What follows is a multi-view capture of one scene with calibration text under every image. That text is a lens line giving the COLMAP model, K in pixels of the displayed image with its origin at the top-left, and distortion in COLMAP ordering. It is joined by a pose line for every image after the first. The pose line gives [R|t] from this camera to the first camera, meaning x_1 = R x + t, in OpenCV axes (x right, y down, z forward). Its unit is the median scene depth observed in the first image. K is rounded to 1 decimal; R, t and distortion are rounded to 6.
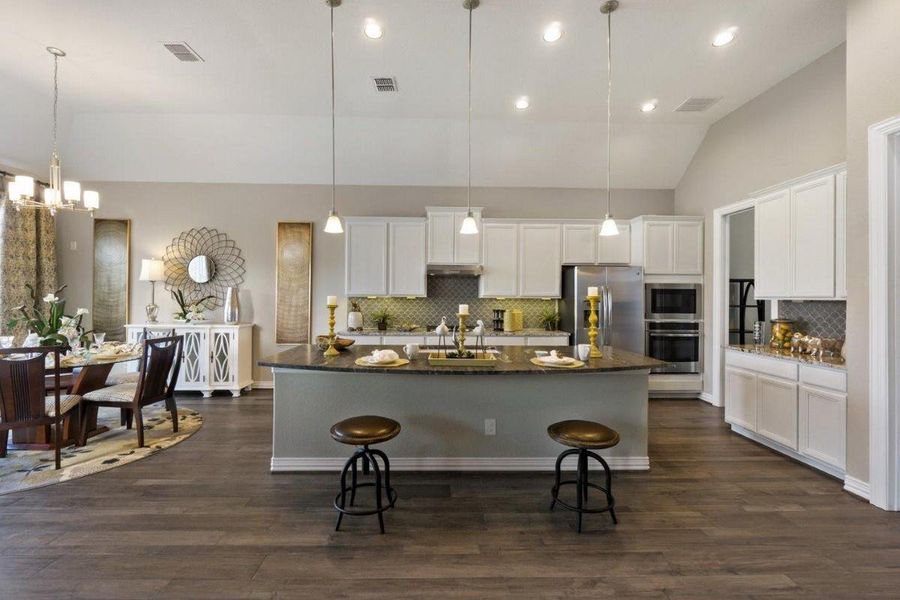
lens RADIAL K [[385.3, 0, 445.9], [0, 385.3, 296.4], [0, 0, 1]] dist [-0.006961, -0.000091]
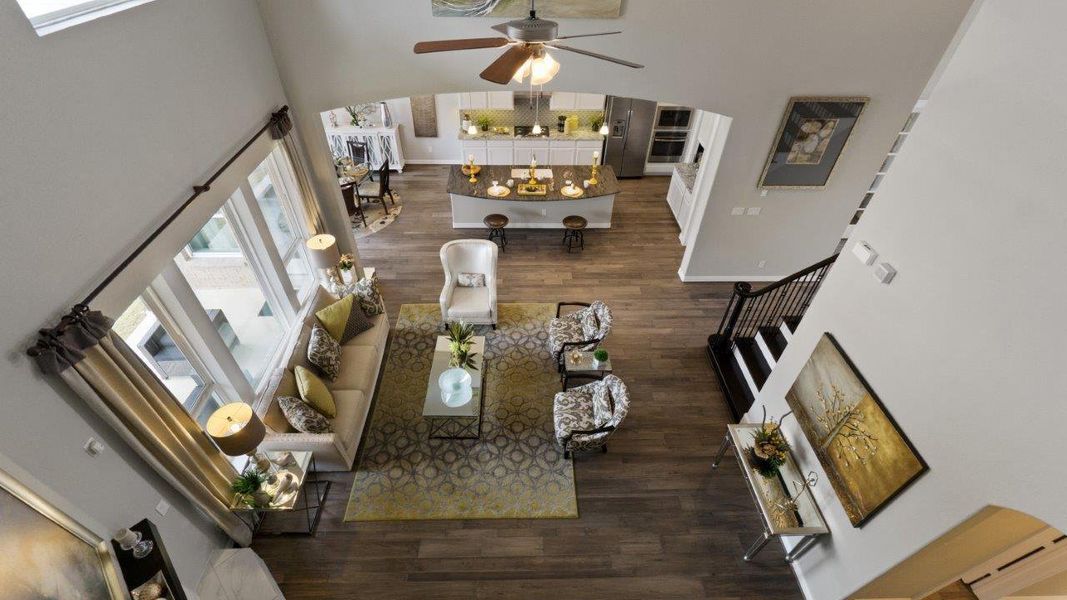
lens RADIAL K [[463.6, 0, 530.5], [0, 463.6, 301.1], [0, 0, 1]] dist [0.000268, 0.000086]
pose [[0.999862, 0.012419, 0.011017, 0.005289], [-0.016601, 0.744261, 0.667683, -0.686990], [0.000092, -0.667774, 0.744364, -0.882556]]
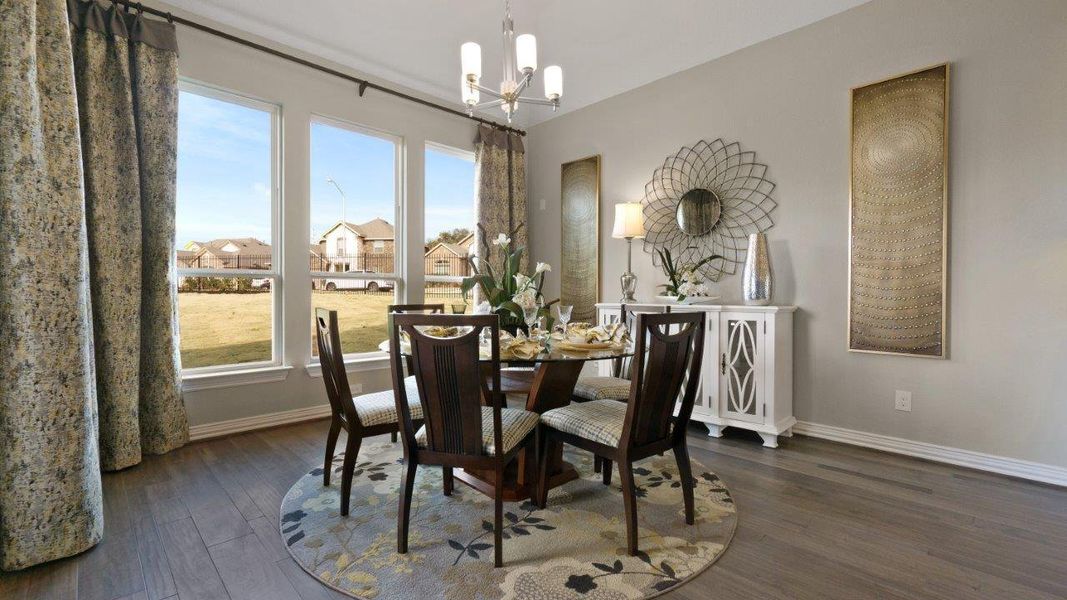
lens RADIAL K [[463.6, 0, 531.2], [0, 463.6, 300.7], [0, 0, 1]] dist [0.000268, 0.000086]
pose [[0.680826, 0.001435, -0.732443, -0.317178], [0.006473, 0.999947, 0.007976, 0.061723], [0.732416, -0.010171, 0.680781, 0.361547]]
